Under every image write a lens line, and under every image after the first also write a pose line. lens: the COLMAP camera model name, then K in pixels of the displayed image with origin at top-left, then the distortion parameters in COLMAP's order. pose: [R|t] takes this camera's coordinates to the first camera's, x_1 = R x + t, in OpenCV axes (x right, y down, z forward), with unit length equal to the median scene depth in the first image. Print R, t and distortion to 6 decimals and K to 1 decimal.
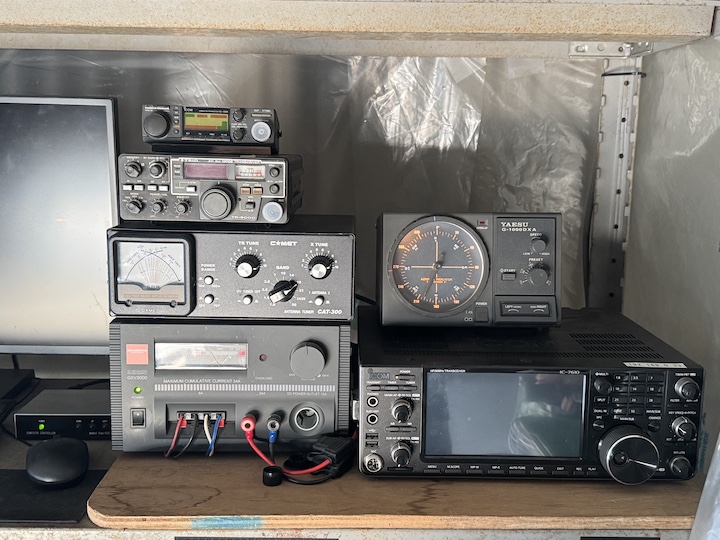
lens RADIAL K [[797.7, 0, 361.4], [0, 797.7, 273.3], [0, 0, 1]] dist [0.118030, 0.000000]
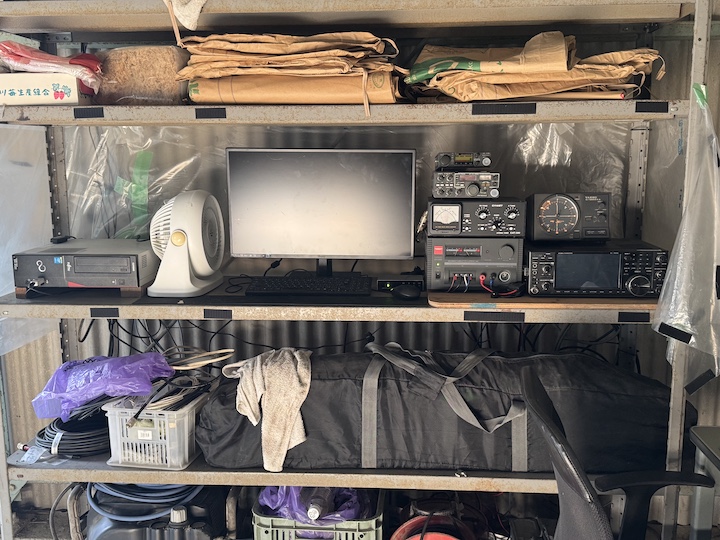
lens RADIAL K [[729.3, 0, 358.8], [0, 729.3, 267.3], [0, 0, 1]] dist [0.091202, 0.000000]
pose [[0.995914, -0.004669, -0.090191, -0.307205], [0.003698, 0.999933, -0.010931, 0.171446], [0.090236, 0.010553, 0.995865, -1.272626]]
